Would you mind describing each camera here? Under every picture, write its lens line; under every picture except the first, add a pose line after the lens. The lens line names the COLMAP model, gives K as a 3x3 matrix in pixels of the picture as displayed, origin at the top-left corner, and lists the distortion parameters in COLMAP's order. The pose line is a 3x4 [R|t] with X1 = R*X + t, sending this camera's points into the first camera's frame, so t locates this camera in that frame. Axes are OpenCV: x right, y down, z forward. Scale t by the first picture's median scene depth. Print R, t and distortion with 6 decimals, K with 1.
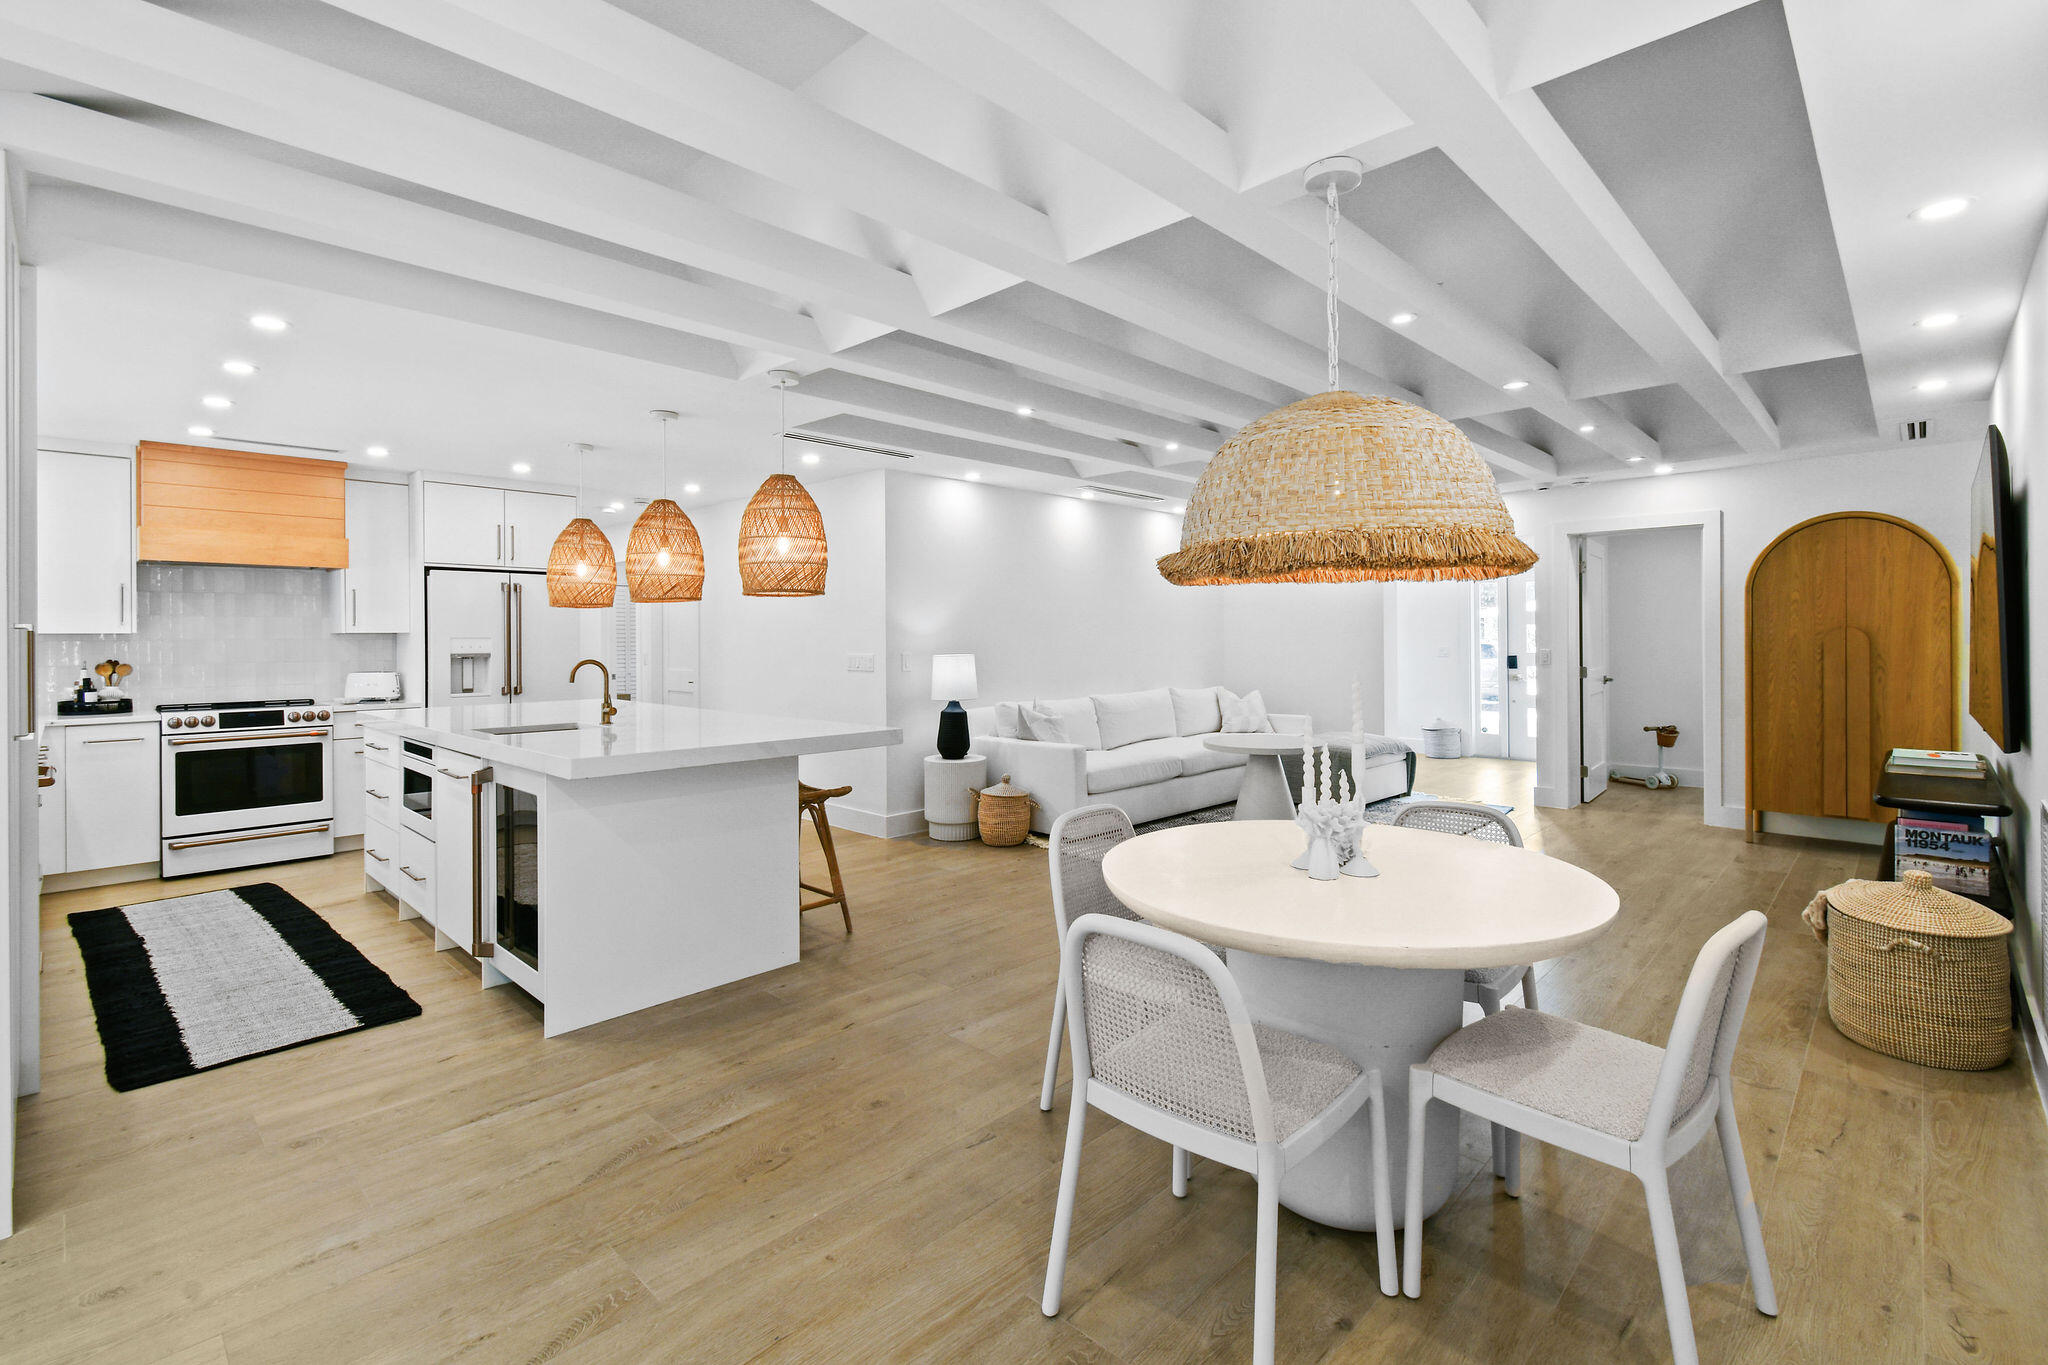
lens RADIAL K [[911.9, 0, 1047.0], [0, 911.9, 640.3], [0, 0, 1]] dist [0.010724, -0.007899]
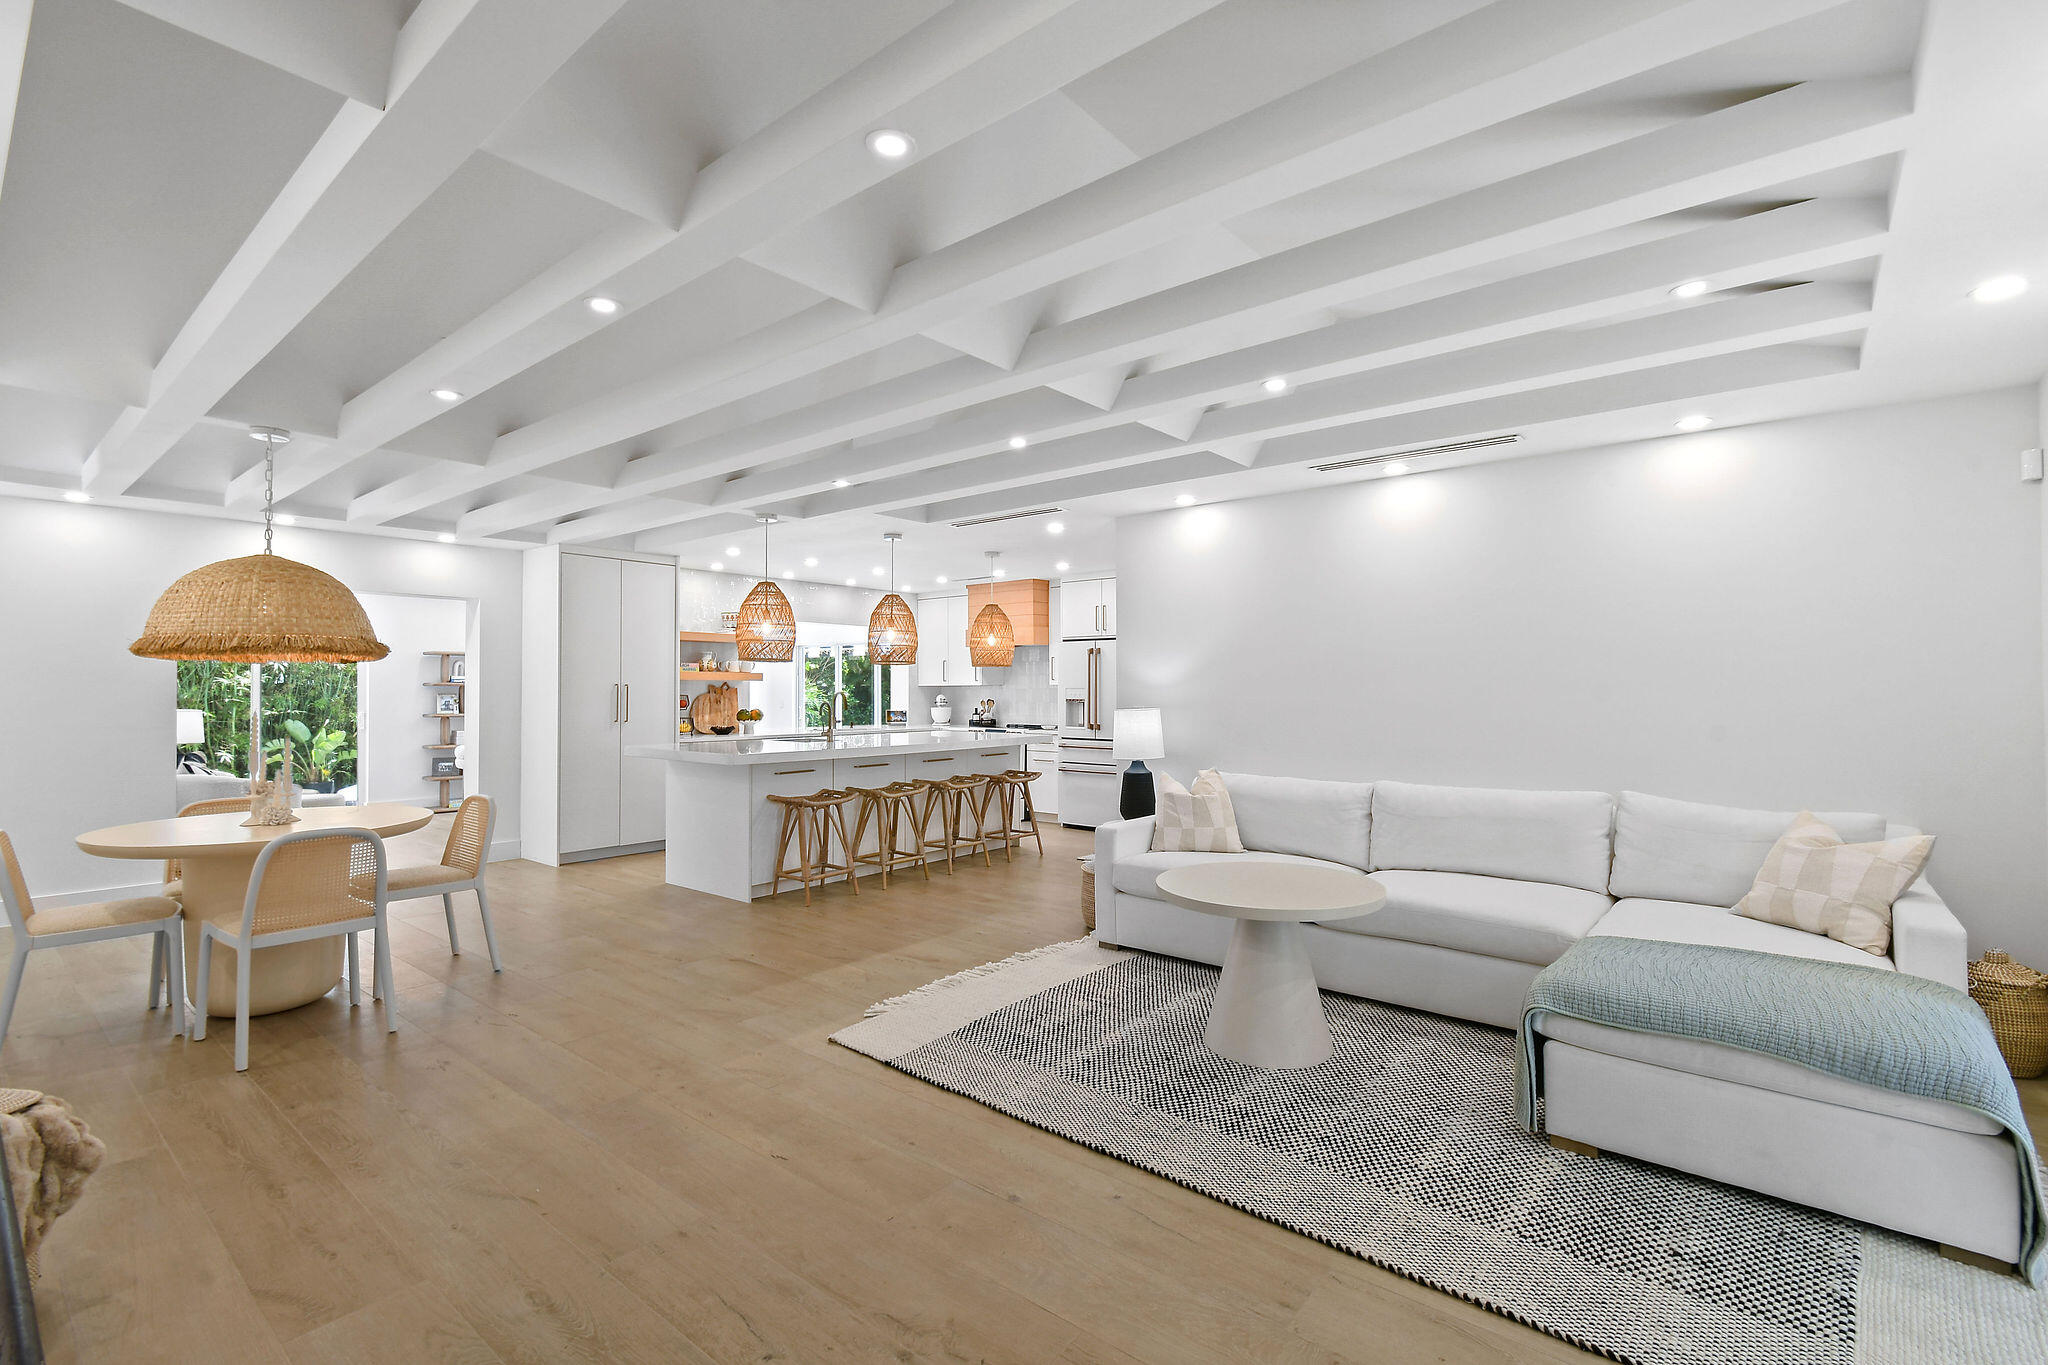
lens RADIAL K [[911.9, 0, 1041.0], [0, 911.9, 688.0], [0, 0, 1]] dist [0.010724, -0.007899]
pose [[0.072201, 0.004737, -0.997379, 0.856027], [0.001266, 0.999987, 0.004841, -0.010089], [0.997389, -0.001612, 0.072195, 0.917191]]
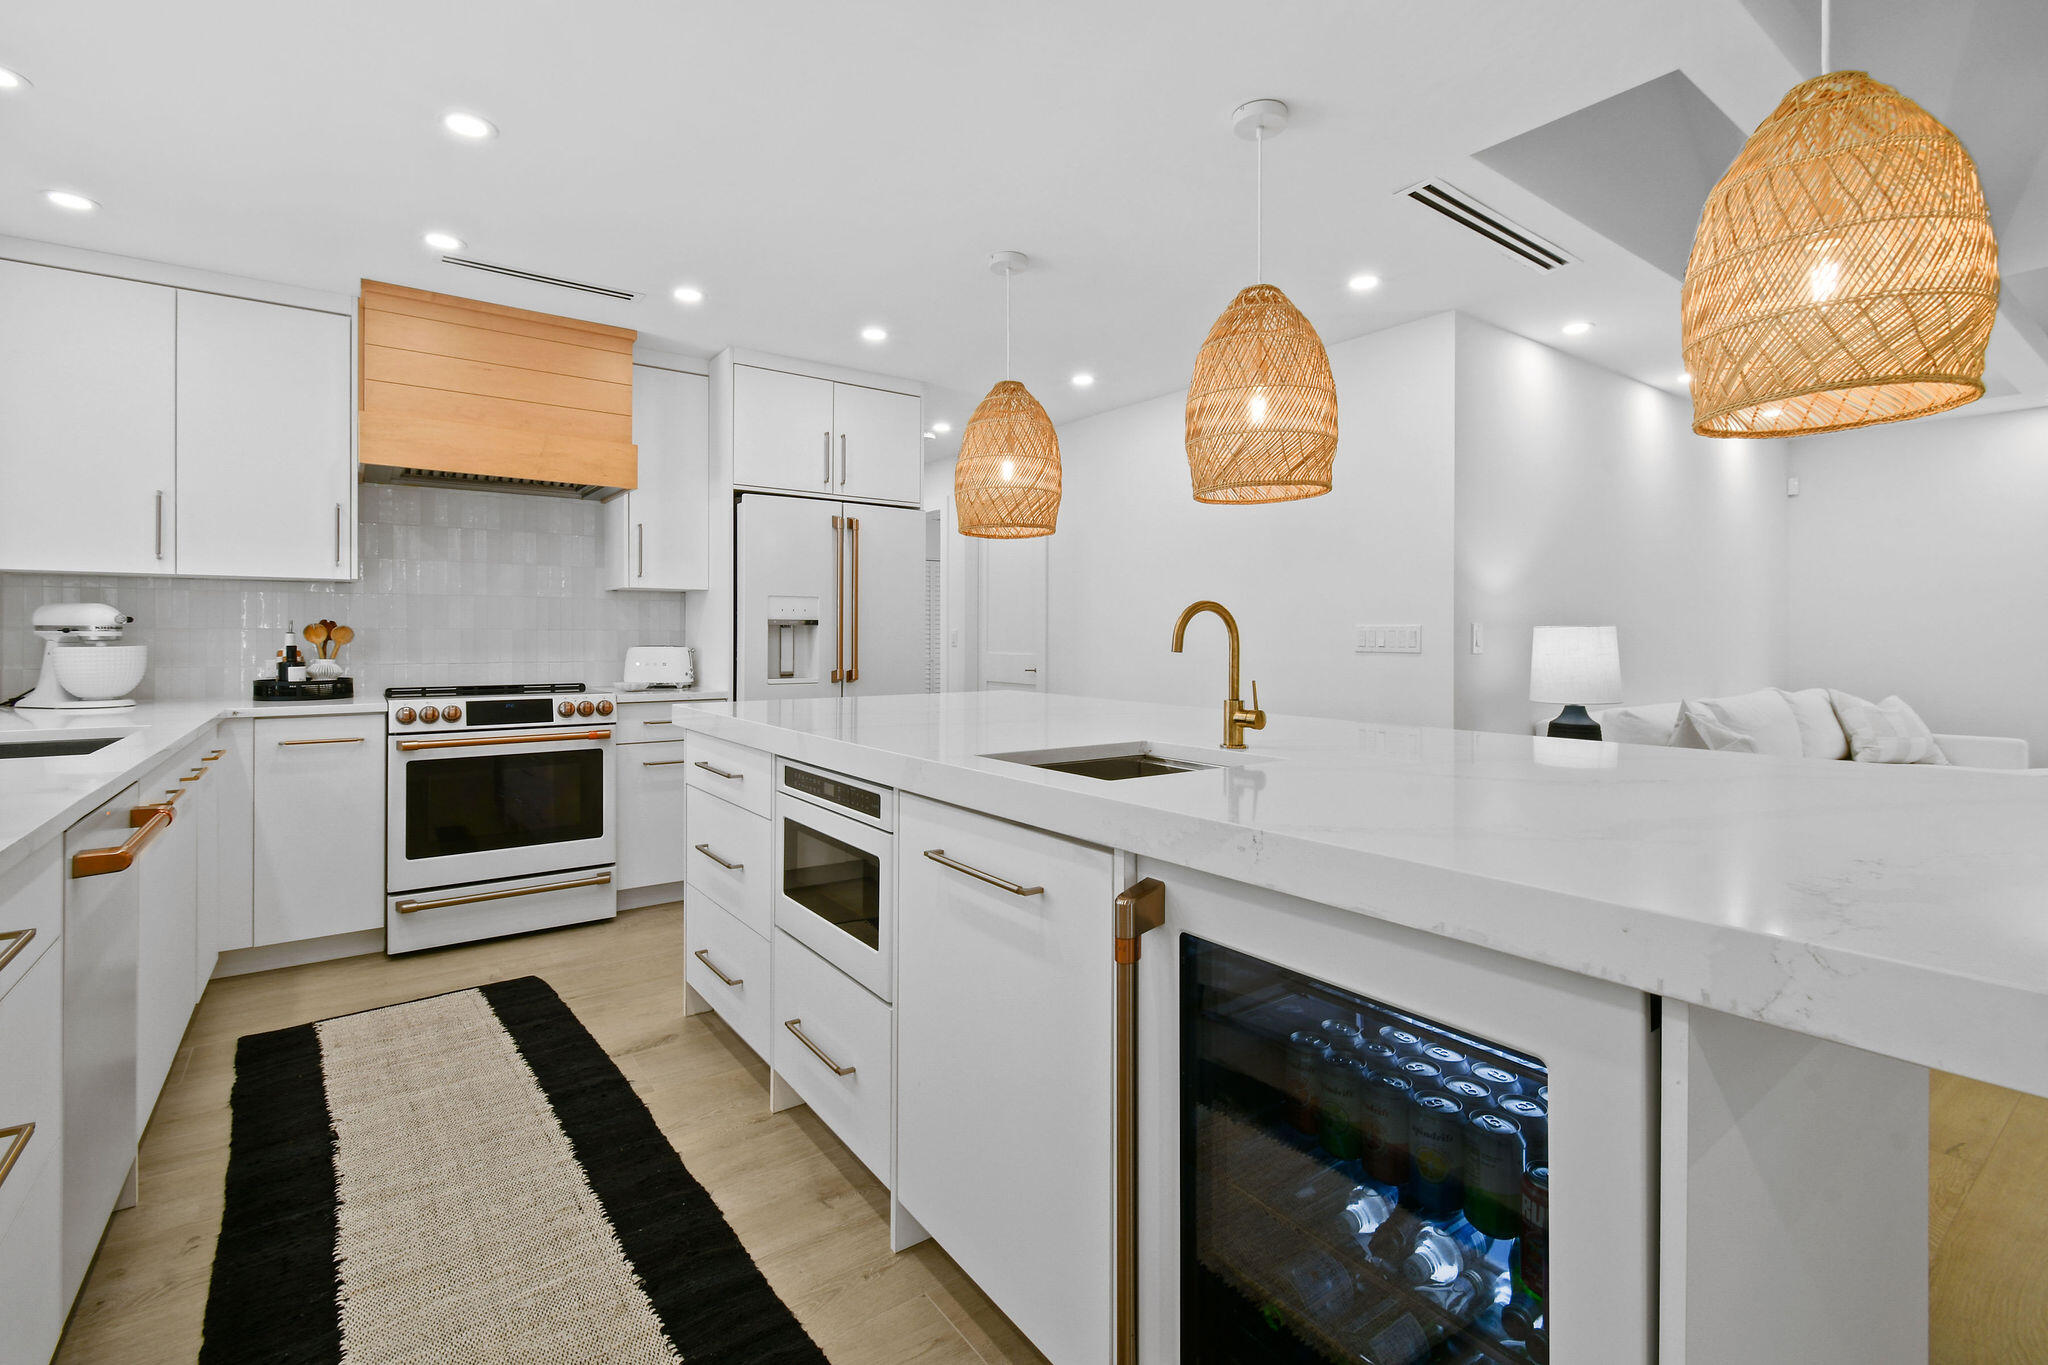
lens RADIAL K [[911.9, 0, 1039.9], [0, 911.9, 639.6], [0, 0, 1]] dist [0.010724, -0.007899]
pose [[0.984984, 0.008311, -0.172445, -0.364618], [-0.007935, 0.999964, 0.002870, 0.028072], [0.172463, -0.001459, 0.985015, 0.400228]]
